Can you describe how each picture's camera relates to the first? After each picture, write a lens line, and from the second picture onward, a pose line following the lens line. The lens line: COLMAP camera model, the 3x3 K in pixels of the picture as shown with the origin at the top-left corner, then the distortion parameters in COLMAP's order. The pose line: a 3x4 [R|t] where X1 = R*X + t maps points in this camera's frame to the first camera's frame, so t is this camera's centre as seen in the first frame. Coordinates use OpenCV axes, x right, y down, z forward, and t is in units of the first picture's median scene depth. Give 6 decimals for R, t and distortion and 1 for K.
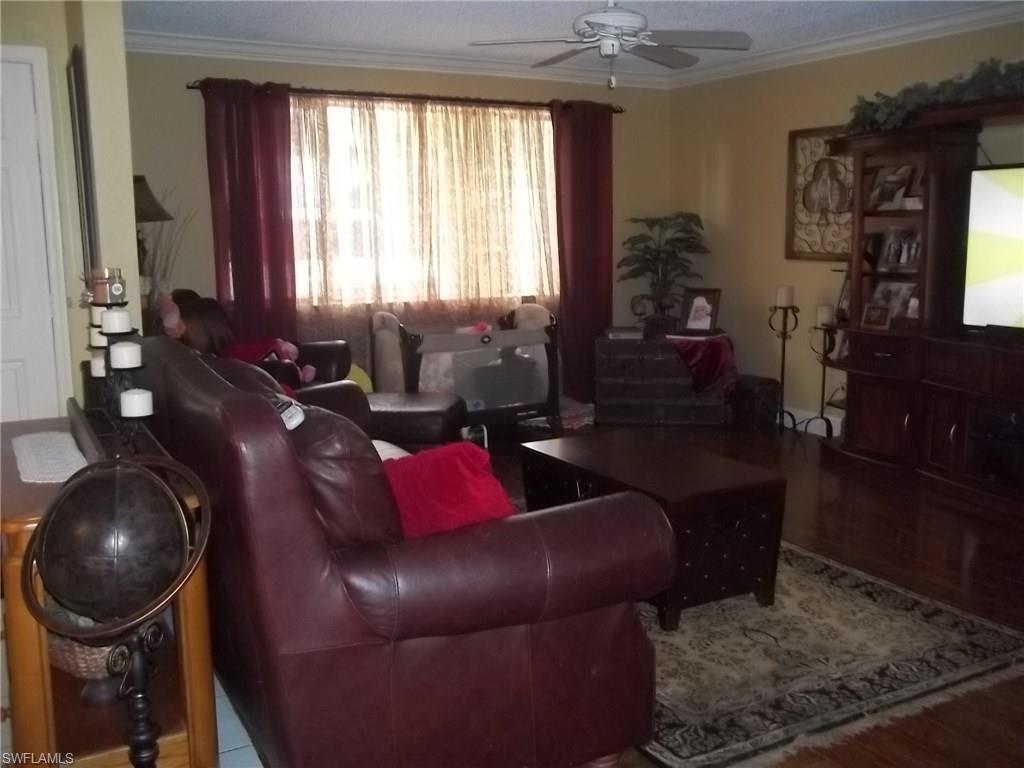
lens RADIAL K [[990.2, 0, 522.4], [0, 990.2, 383.1], [0, 0, 1]] dist [-0.006777, 0.000000]
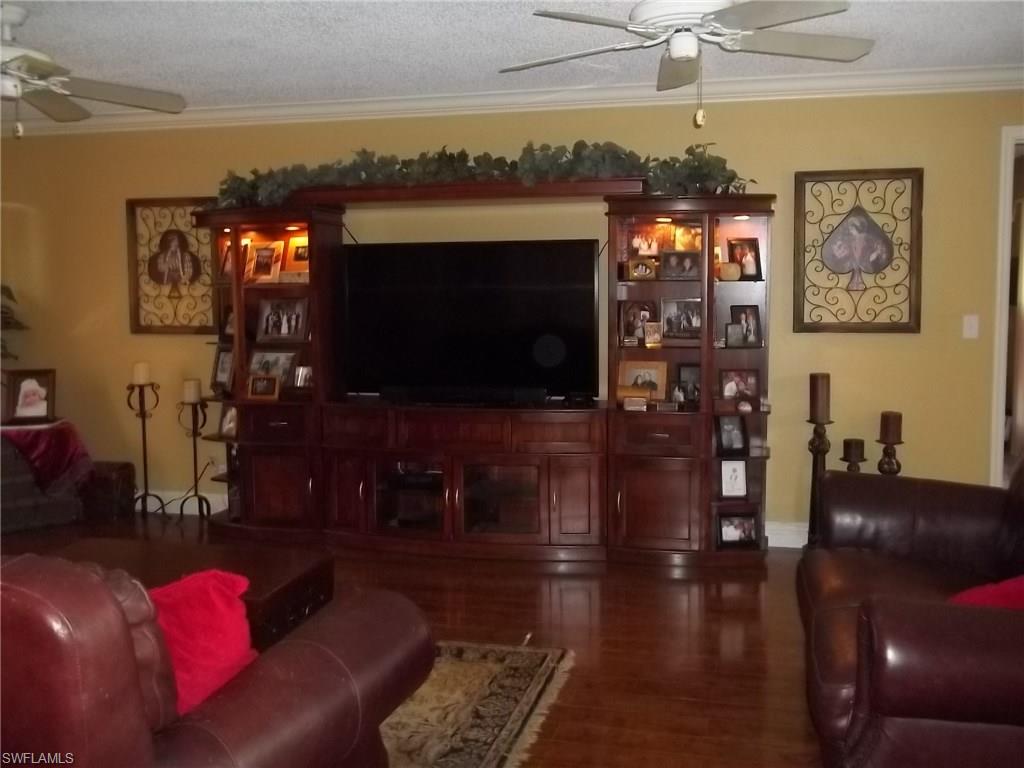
lens RADIAL K [[990.2, 0, 517.9], [0, 990.2, 379.9], [0, 0, 1]] dist [-0.006777, 0.000000]
pose [[0.679729, -0.061009, 0.730921, -0.185042], [0.116043, 0.992929, -0.025037, -0.017078], [-0.724225, 0.101836, 0.682002, 0.106852]]
